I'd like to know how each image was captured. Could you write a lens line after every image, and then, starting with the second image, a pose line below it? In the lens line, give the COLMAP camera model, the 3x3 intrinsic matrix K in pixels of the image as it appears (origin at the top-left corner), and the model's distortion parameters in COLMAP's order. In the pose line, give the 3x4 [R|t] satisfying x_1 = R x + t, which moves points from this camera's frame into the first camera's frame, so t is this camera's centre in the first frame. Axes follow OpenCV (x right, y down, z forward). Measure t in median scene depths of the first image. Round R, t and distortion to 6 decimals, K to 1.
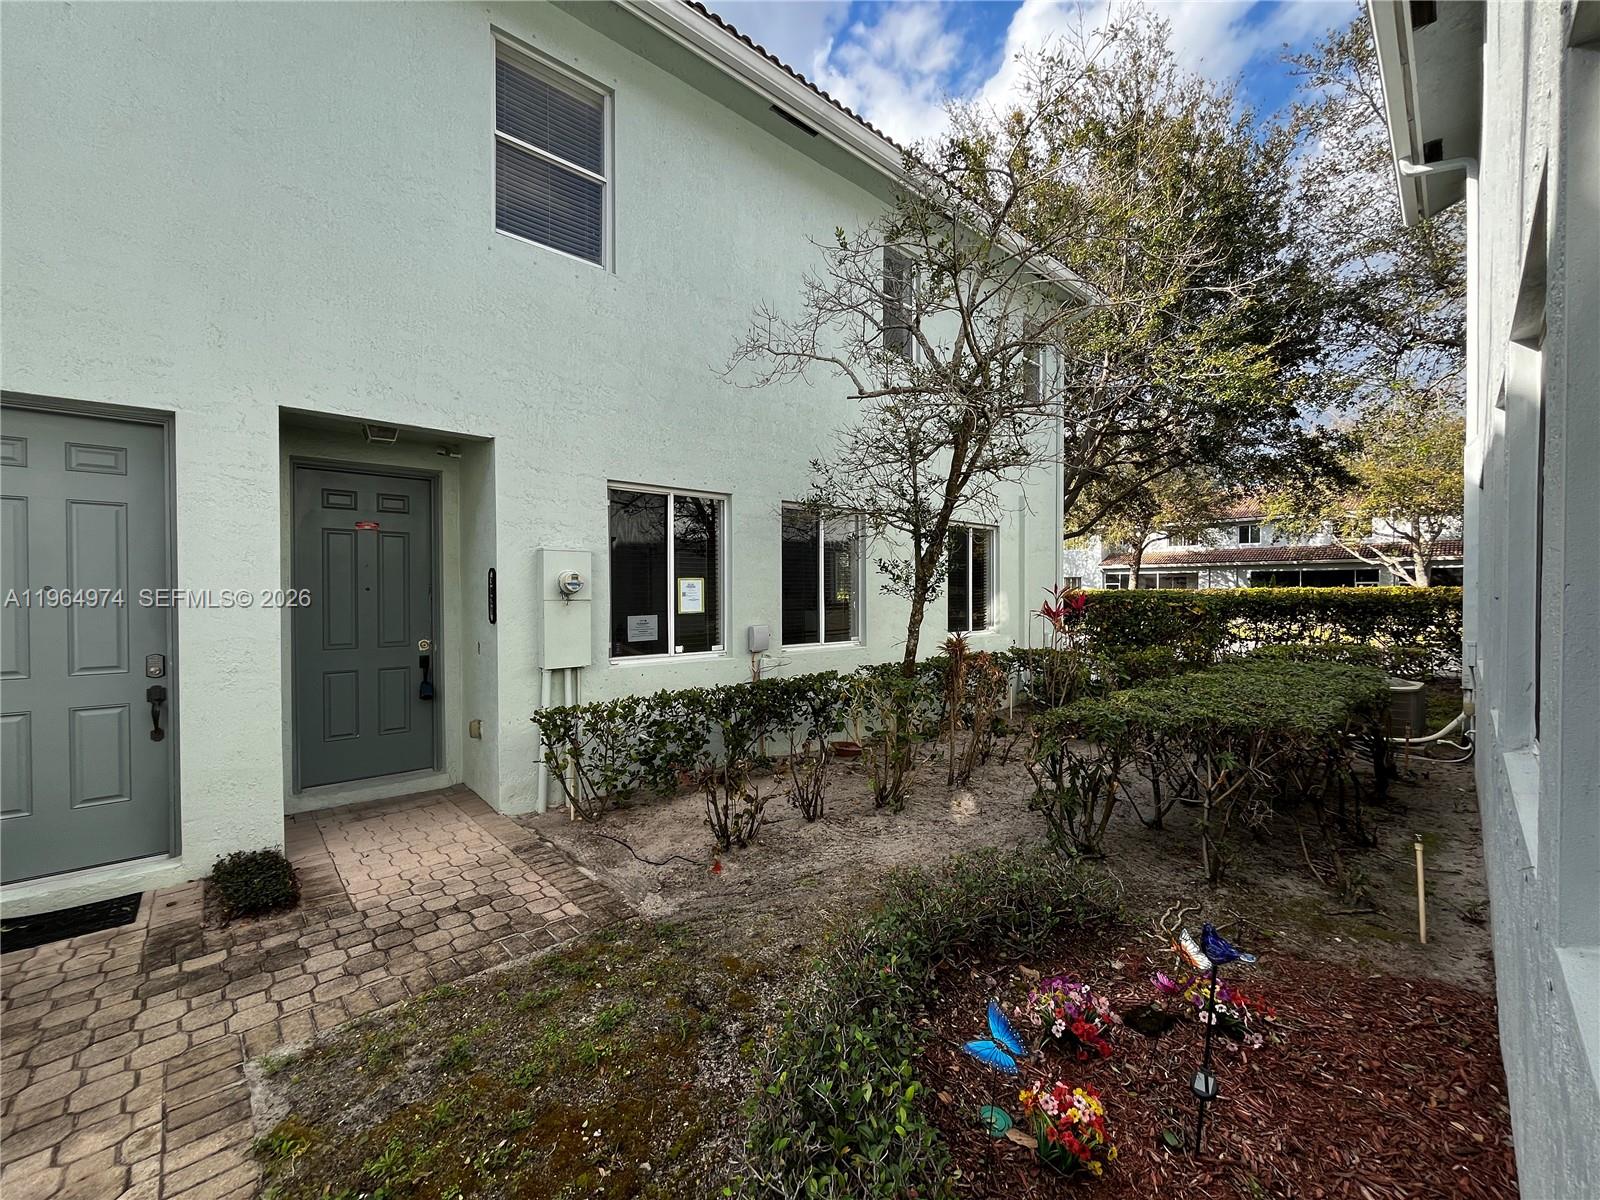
lens RADIAL K [[642.6, 0, 801.9], [0, 642.6, 599.5], [0, 0, 1]] dist [-0.001763, -0.000497]
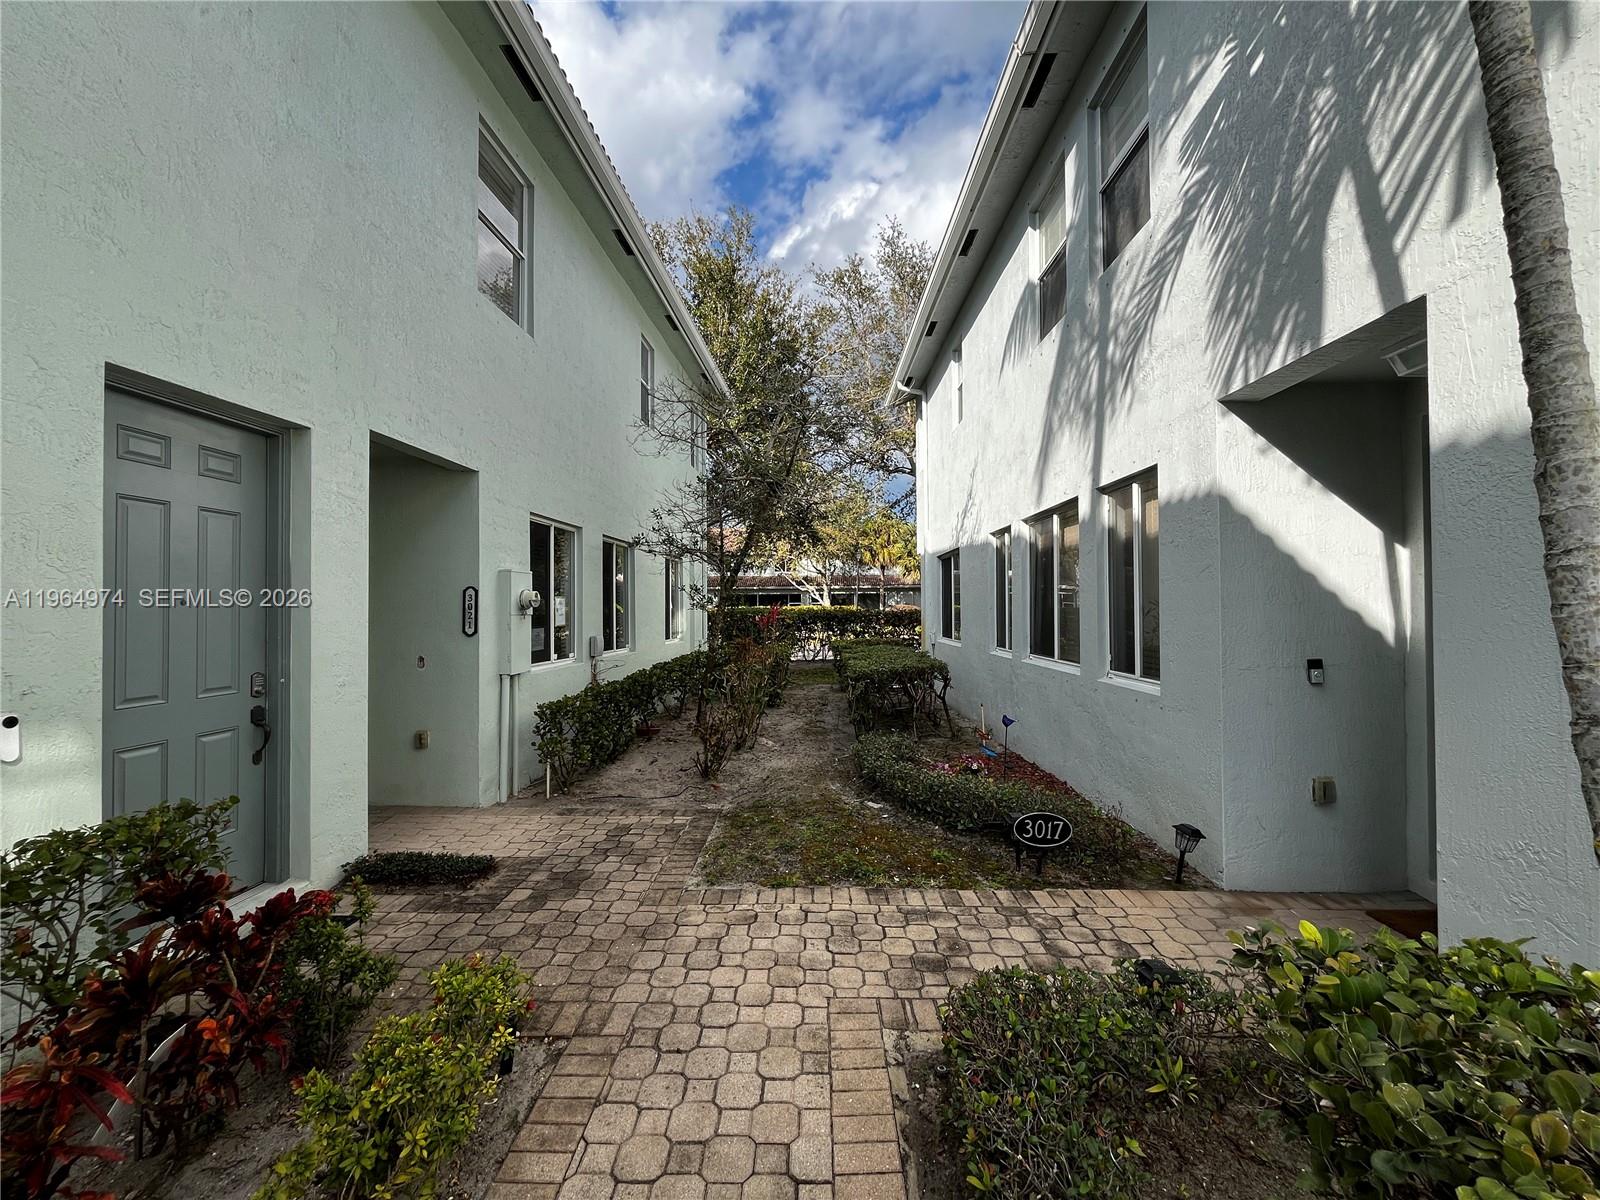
lens RADIAL K [[642.6, 0, 801.9], [0, 642.6, 599.5], [0, 0, 1]] dist [-0.001763, -0.000497]
pose [[0.707571, 0.007752, 0.706600, -0.816893], [0.013571, 0.999606, -0.024556, 0.008449], [-0.706512, 0.026964, 0.707187, -0.181020]]
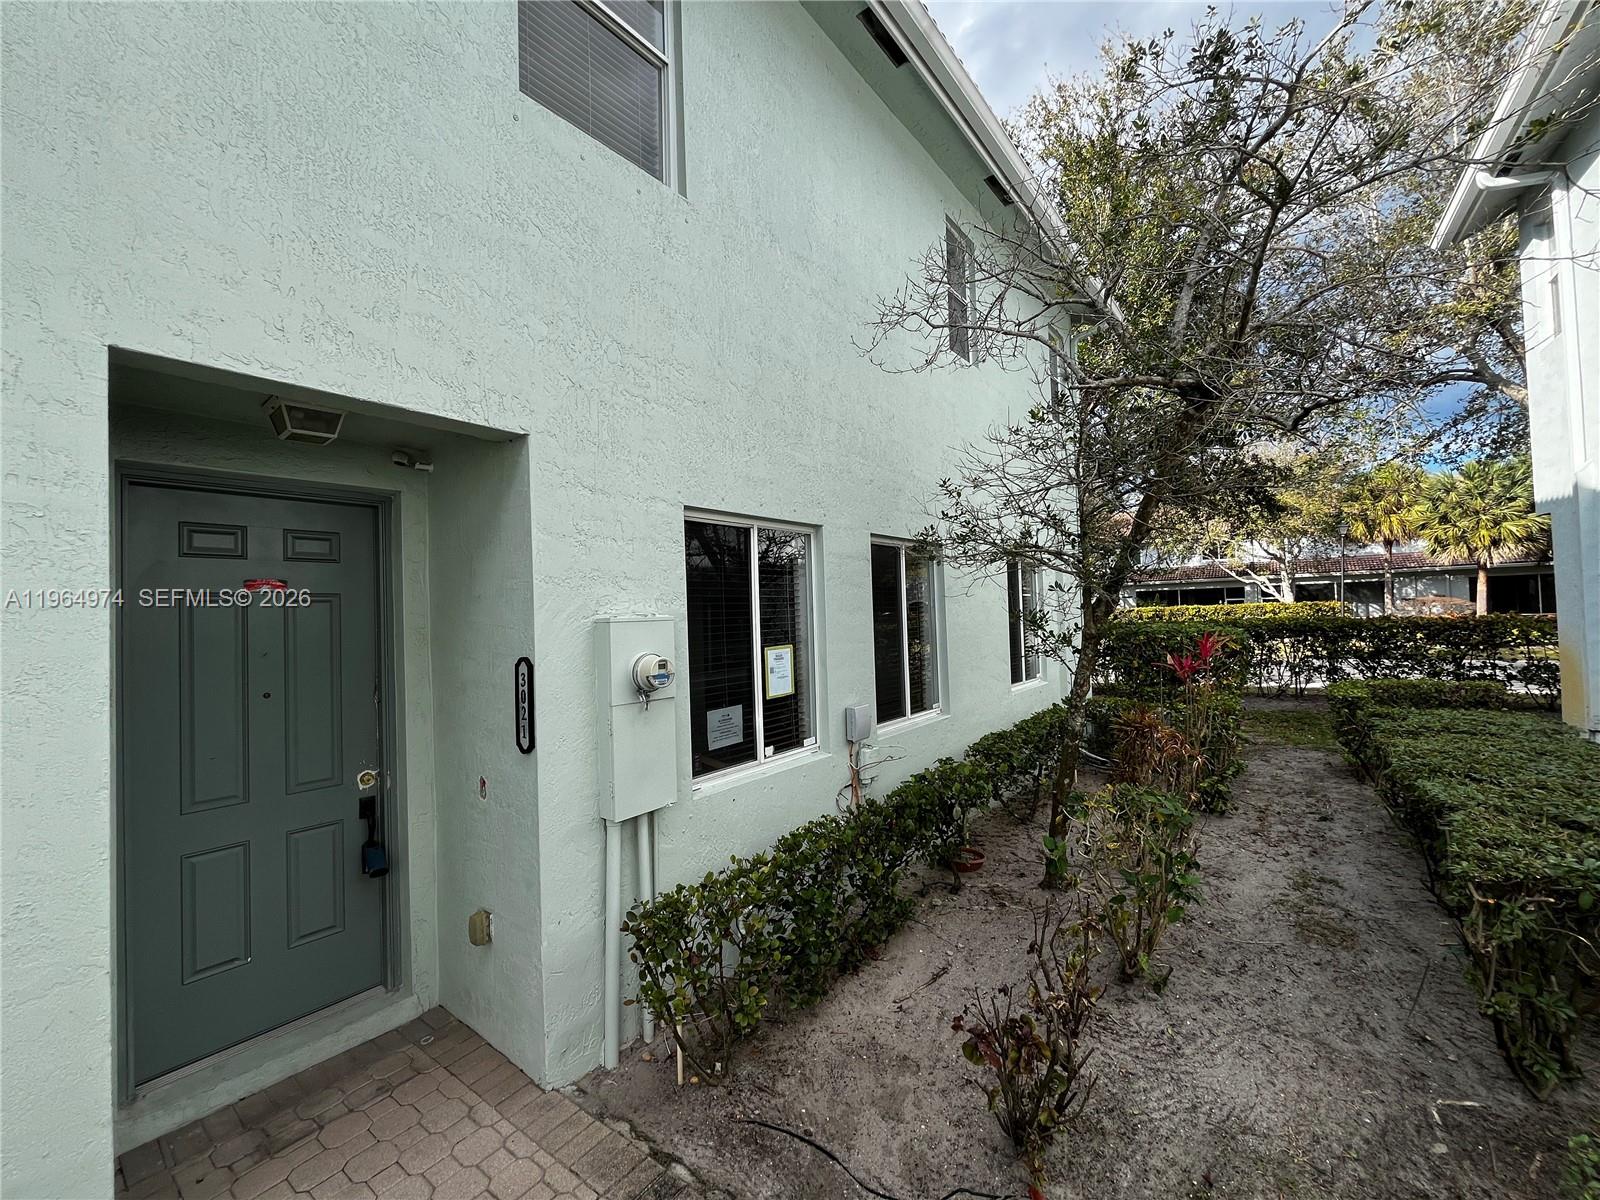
lens RADIAL K [[642.6, 0, 801.9], [0, 642.6, 599.5], [0, 0, 1]] dist [-0.001763, -0.000497]
pose [[0.982855, -0.025822, 0.182563, -0.322196], [0.032920, 0.998811, -0.035959, -0.068207], [-0.181417, 0.041353, 0.982536, 0.361955]]
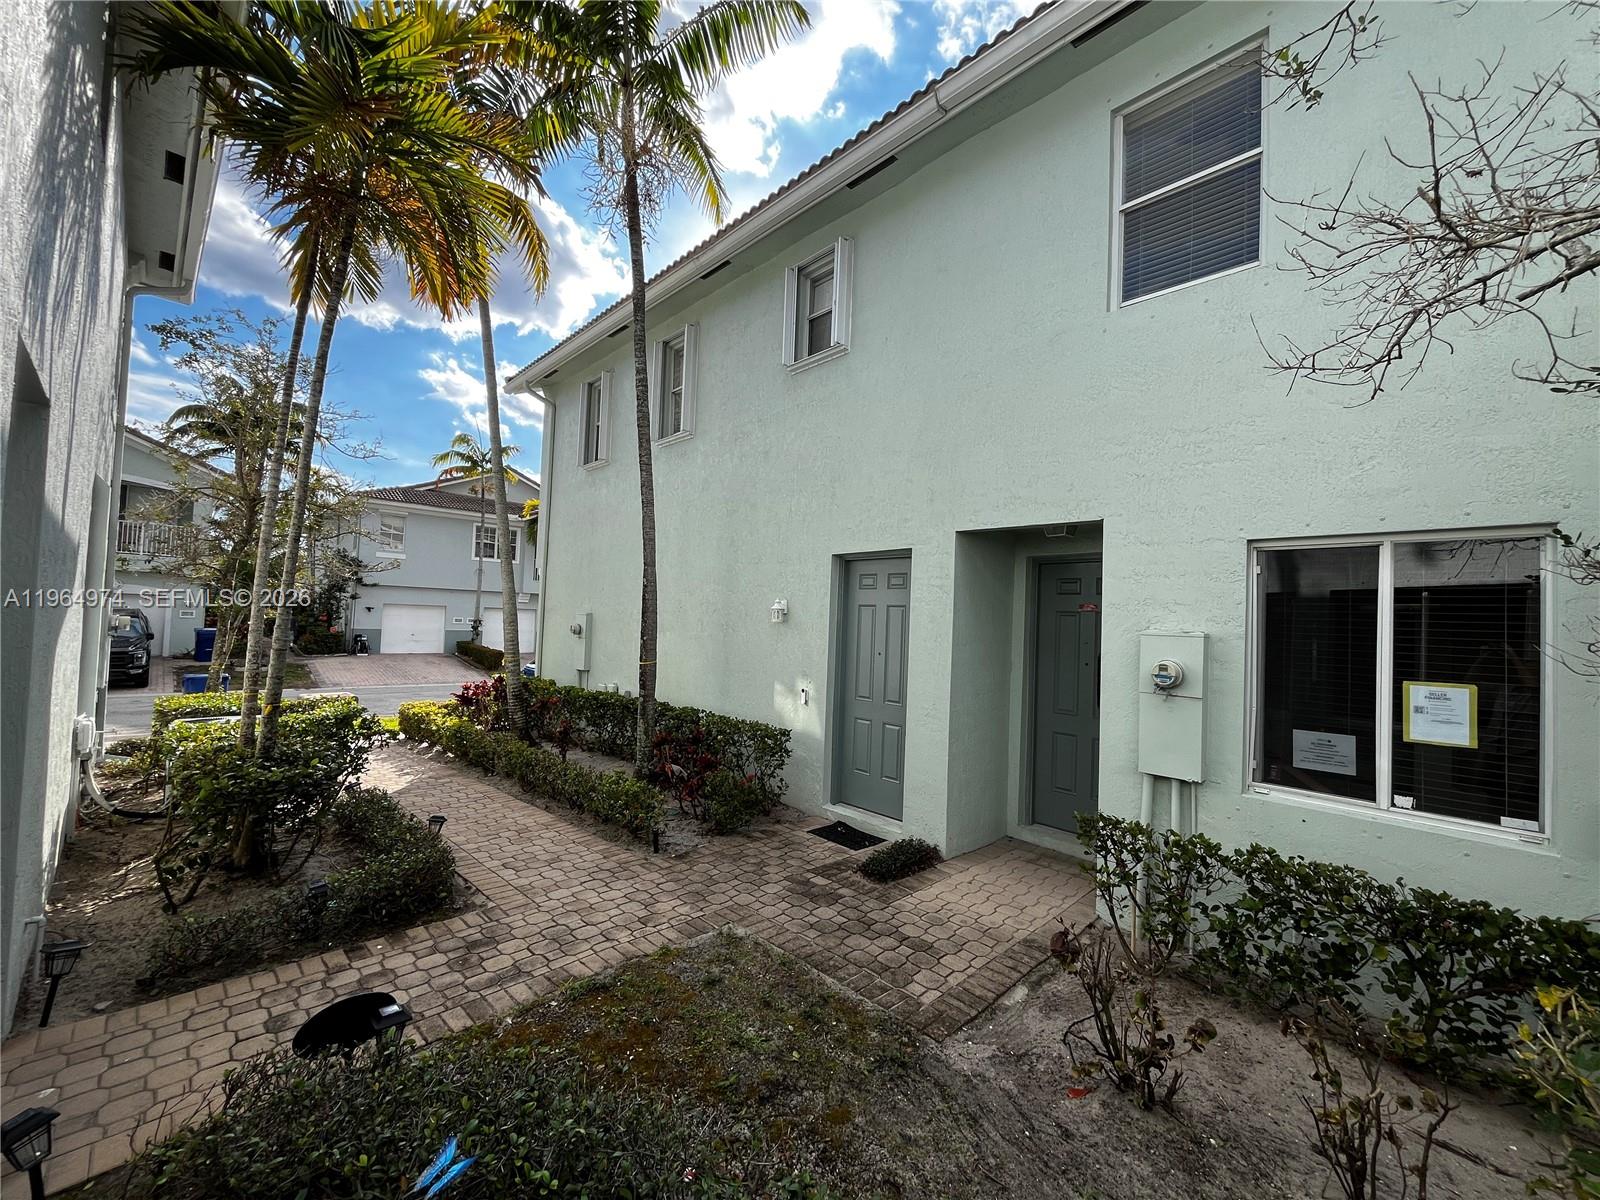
lens RADIAL K [[644.2, 0, 800.1], [0, 644.2, 599.9], [0, 0, 1]] dist [-0.002139, -0.000433]
pose [[0.029733, -0.028439, -0.999153, 0.450039], [-0.052983, 0.998145, -0.029987, -0.070757], [0.998153, 0.053830, 0.028171, 0.486304]]
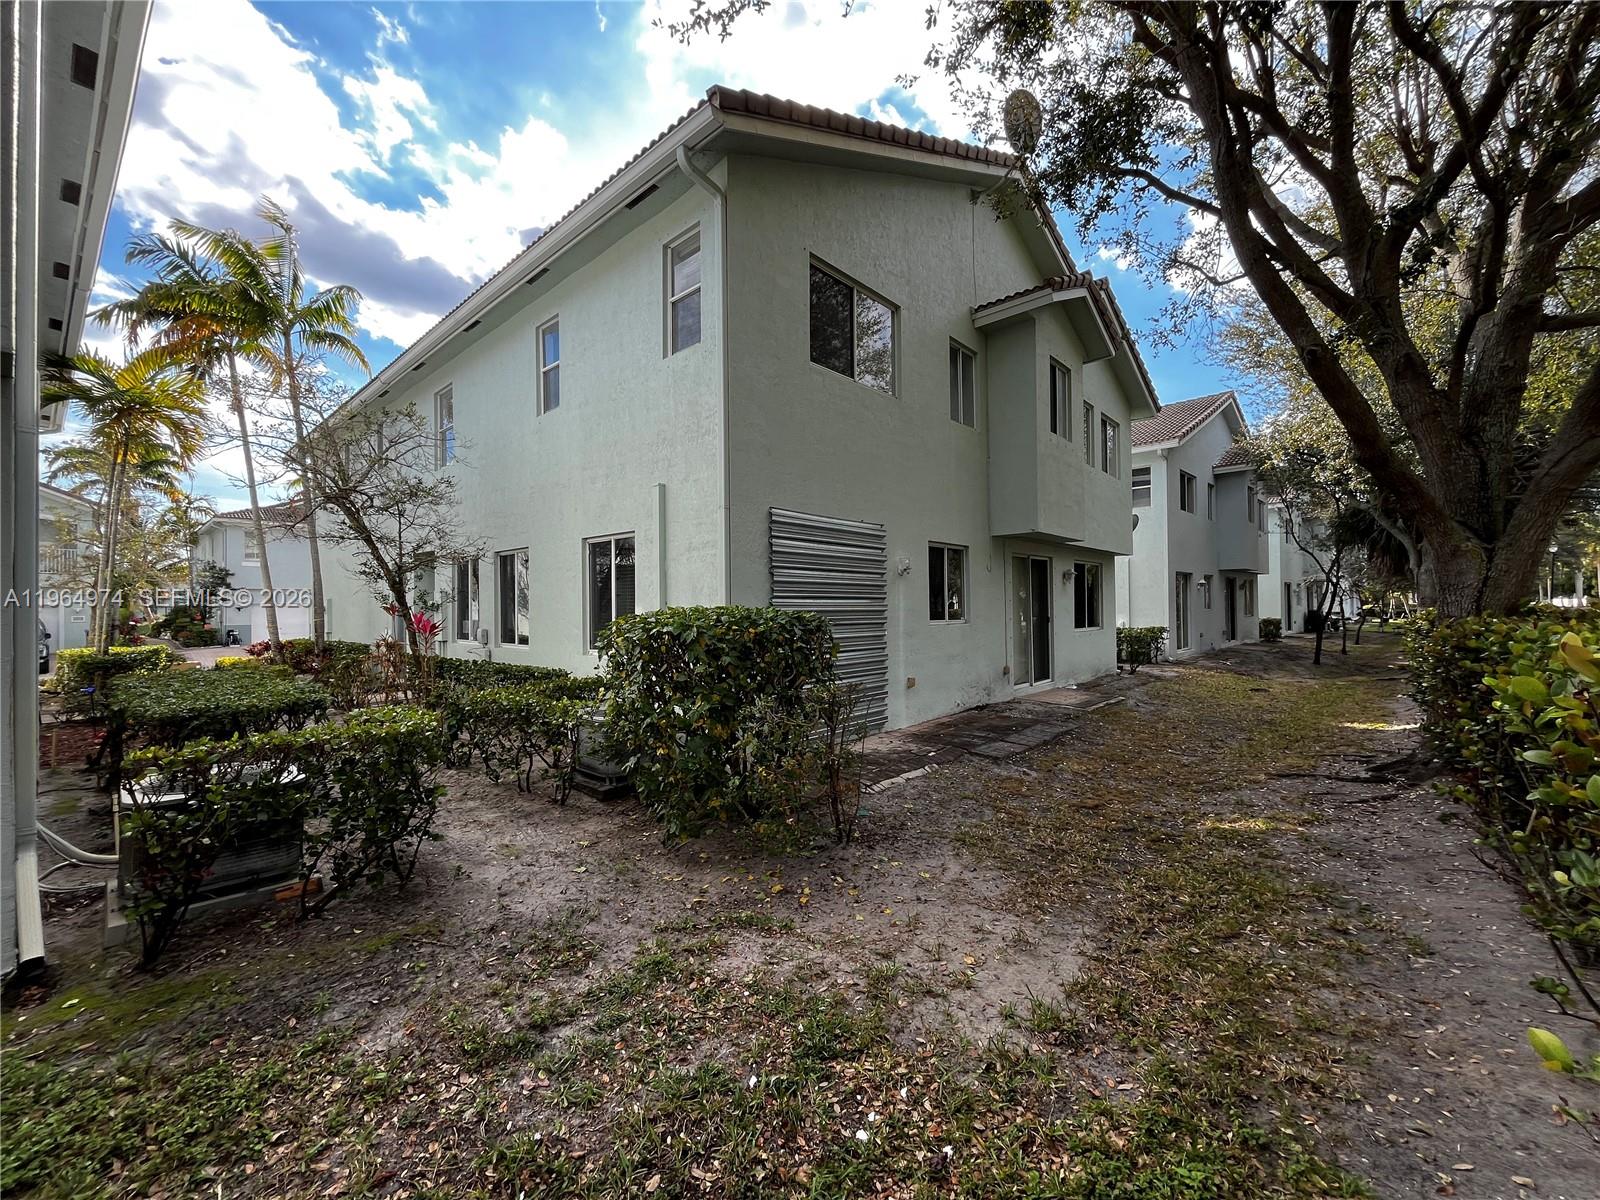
lens RADIAL K [[642.6, 0, 801.9], [0, 642.6, 599.5], [0, 0, 1]] dist [-0.001763, -0.000497]
pose [[0.083540, -0.010810, -0.996446, 1.408184], [-0.006693, 0.999913, -0.011408, -0.038190], [0.996482, 0.007622, 0.083460, 1.588890]]
